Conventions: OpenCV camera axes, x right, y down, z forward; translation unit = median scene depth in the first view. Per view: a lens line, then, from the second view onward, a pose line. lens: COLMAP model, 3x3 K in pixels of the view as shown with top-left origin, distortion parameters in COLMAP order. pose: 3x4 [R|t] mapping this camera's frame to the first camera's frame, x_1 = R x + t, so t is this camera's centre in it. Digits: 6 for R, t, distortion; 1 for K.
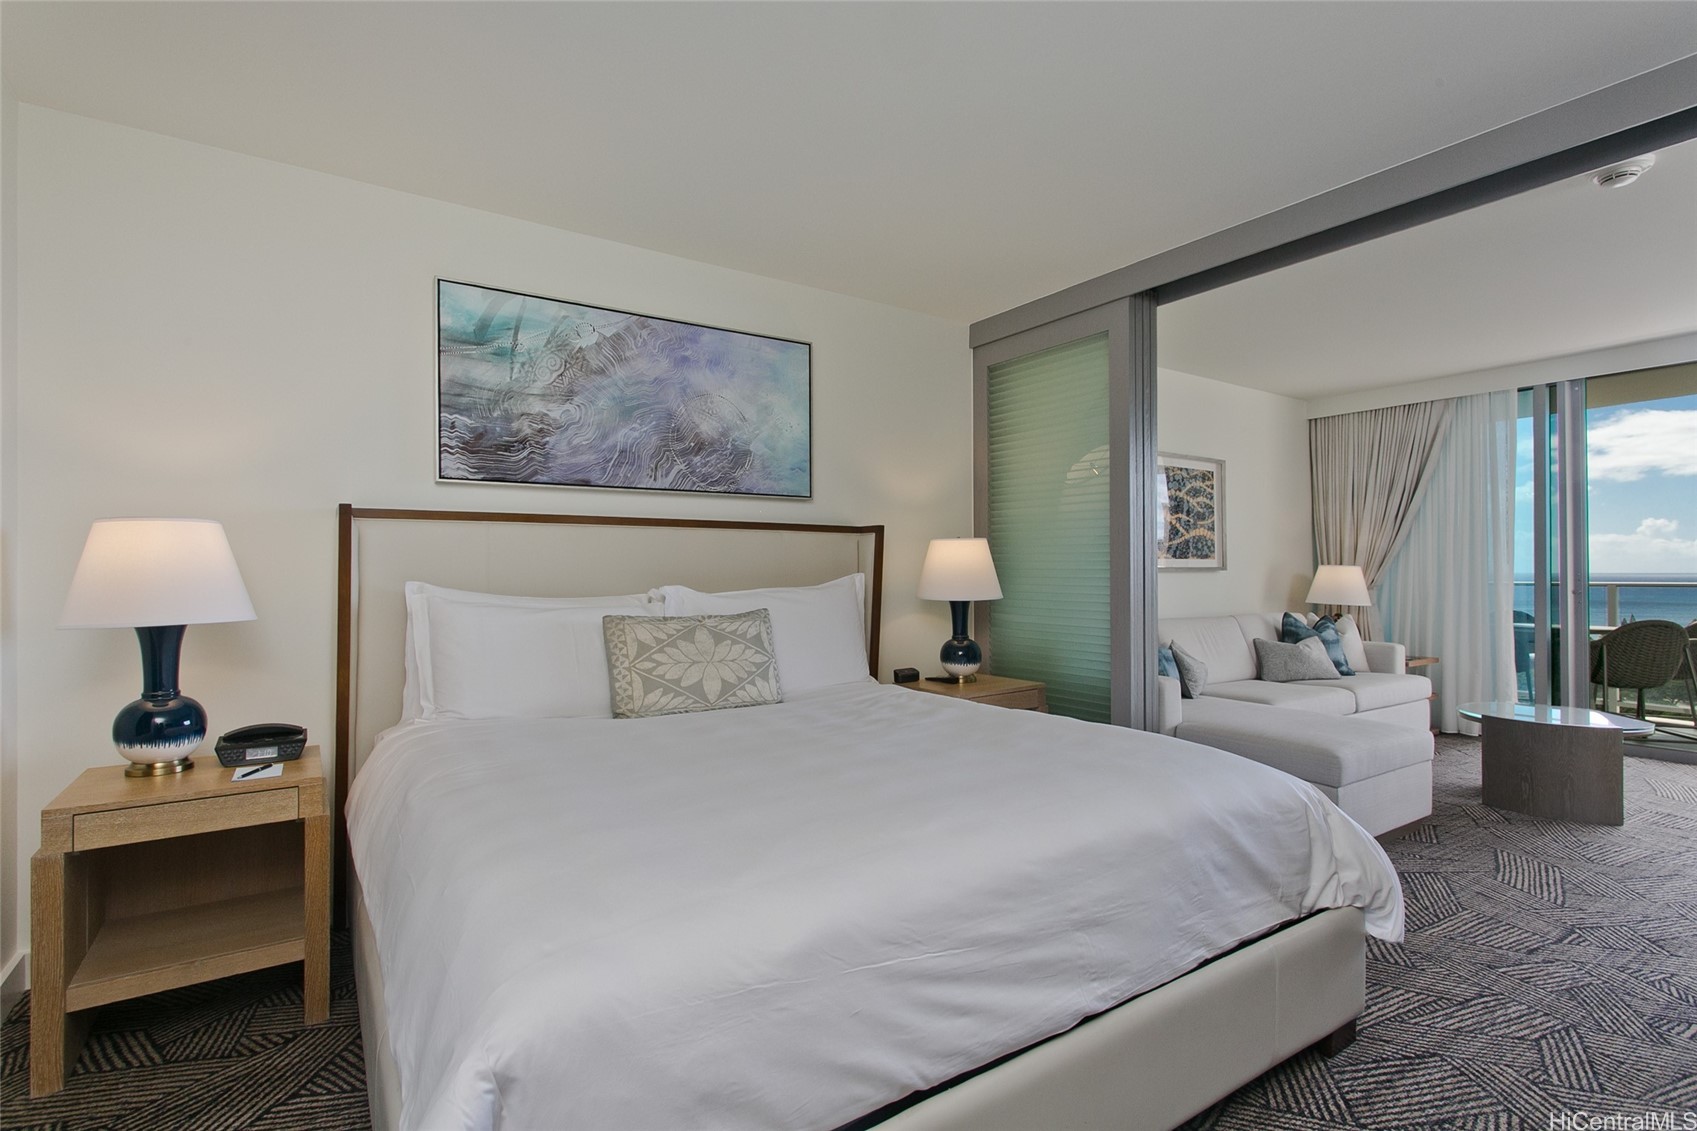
lens RADIAL K [[814.3, 0, 832.0], [0, 814.3, 571.1], [0, 0, 1]] dist [0.002758, 0.000788]
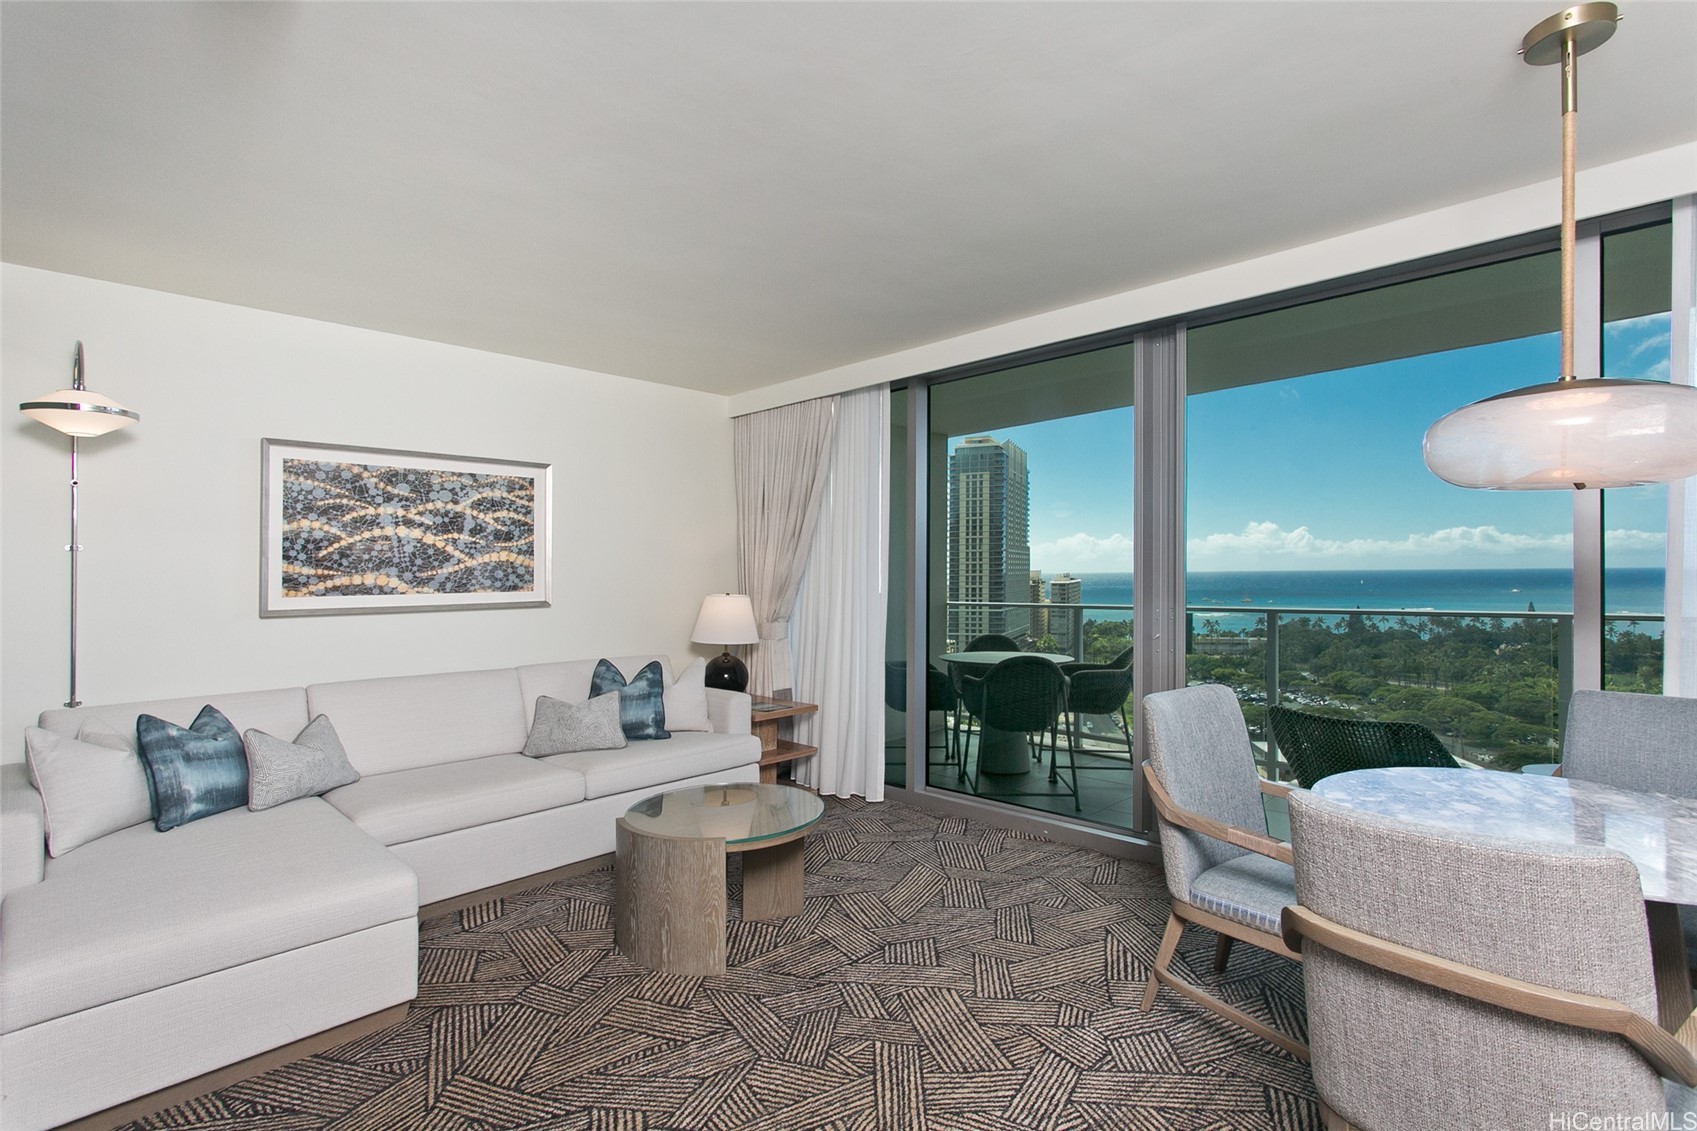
lens RADIAL K [[814.3, 0, 841.1], [0, 814.3, 580.5], [0, 0, 1]] dist [0.002758, 0.000788]
pose [[0.976687, -0.012177, 0.214324, 0.941960], [0.010937, 0.999916, 0.006968, -0.042978], [-0.214391, -0.004461, 0.976738, 0.282399]]
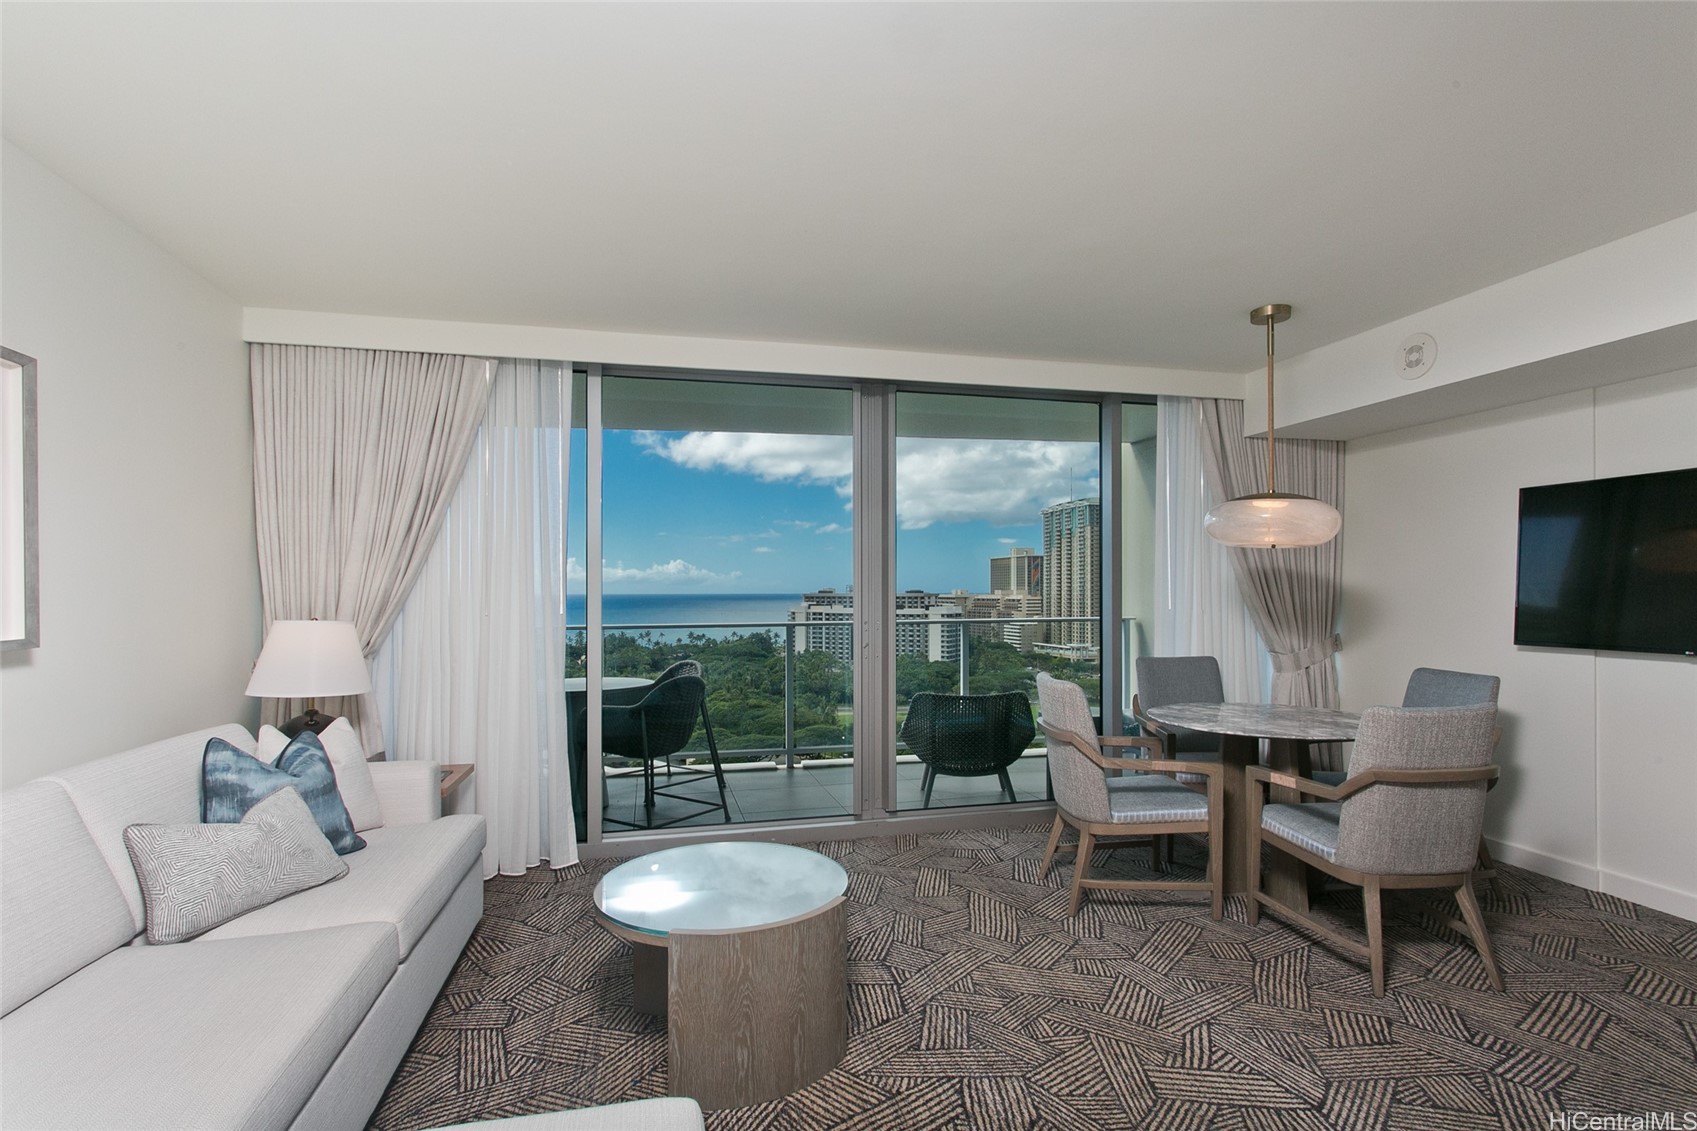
lens RADIAL K [[814.3, 0, 854.9], [0, 814.3, 600.4], [0, 0, 1]] dist [0.002758, 0.000788]
pose [[0.339841, -0.012971, 0.940394, 0.404621], [0.006832, 0.999913, 0.011323, -0.039881], [-0.940458, 0.002577, 0.339899, 0.805993]]
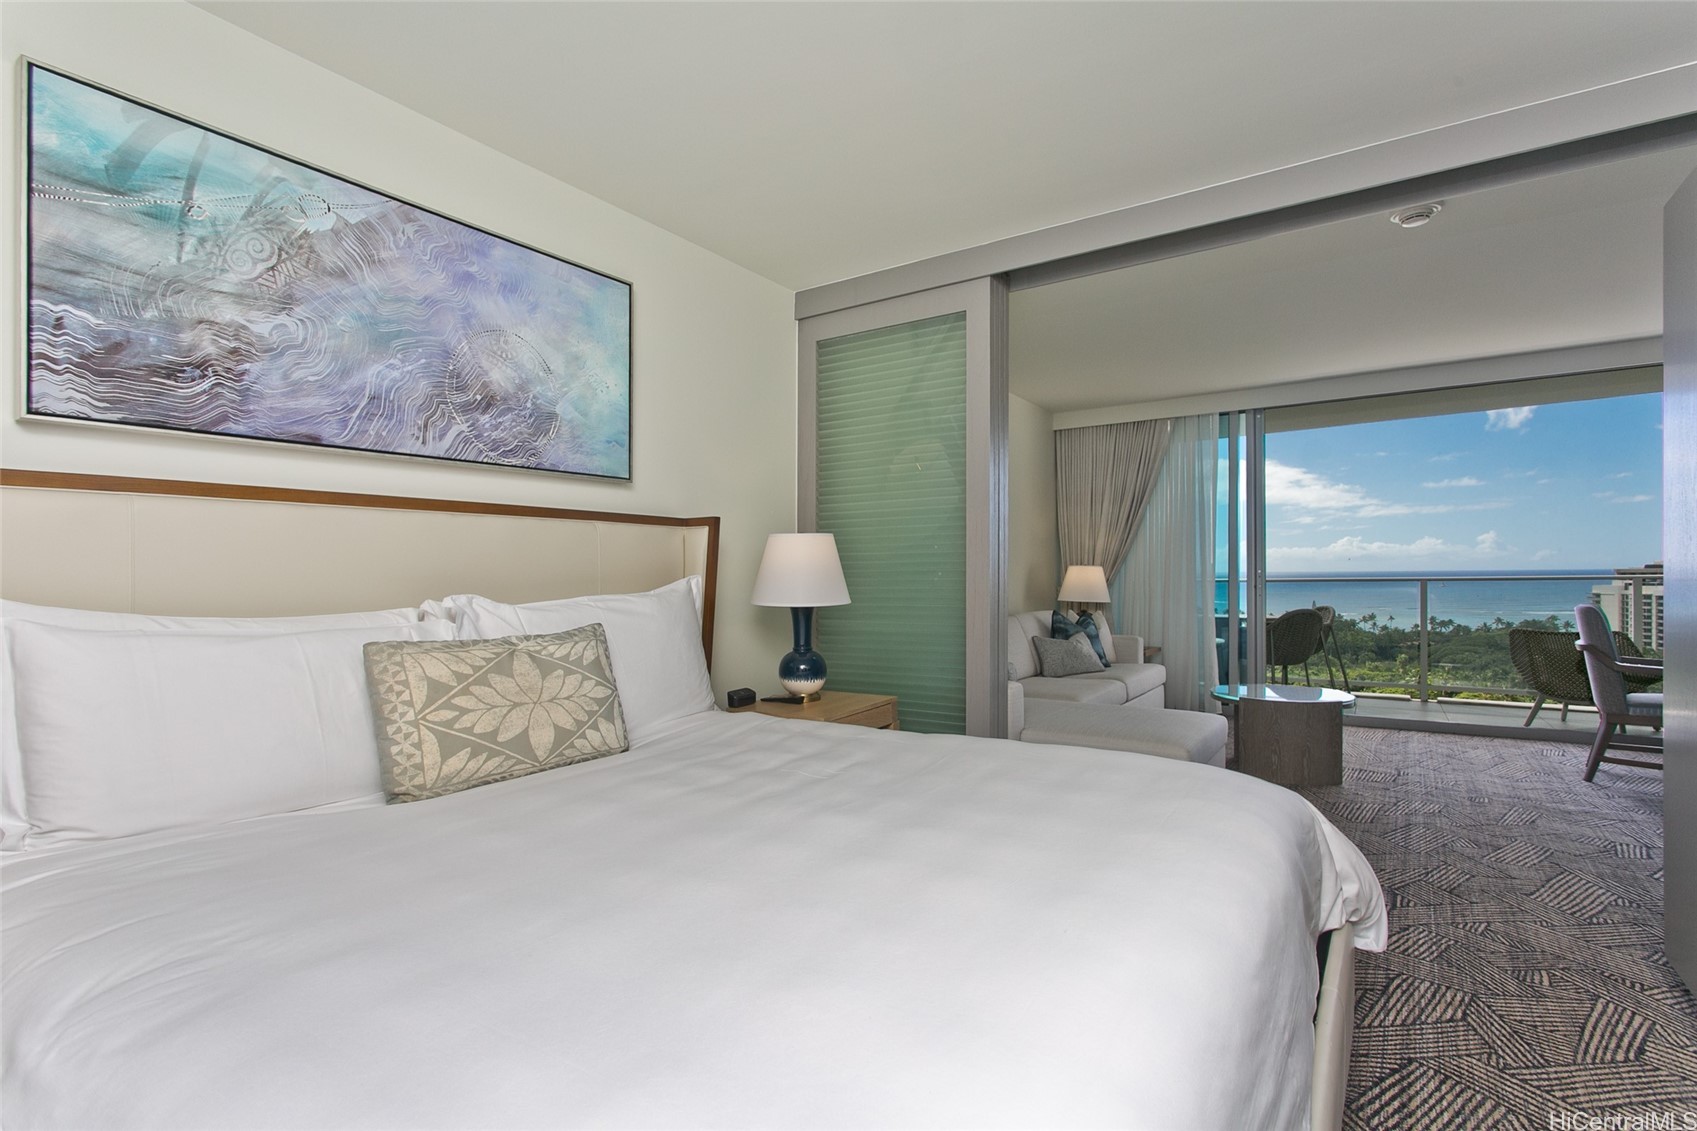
lens RADIAL K [[814.3, 0, 854.0], [0, 814.3, 563.6], [0, 0, 1]] dist [0.002758, 0.000788]
pose [[0.918104, -0.003595, 0.396323, -0.147860], [0.010043, 0.999849, -0.014196, 0.003960], [-0.396212, 0.017014, 0.918001, 0.206879]]
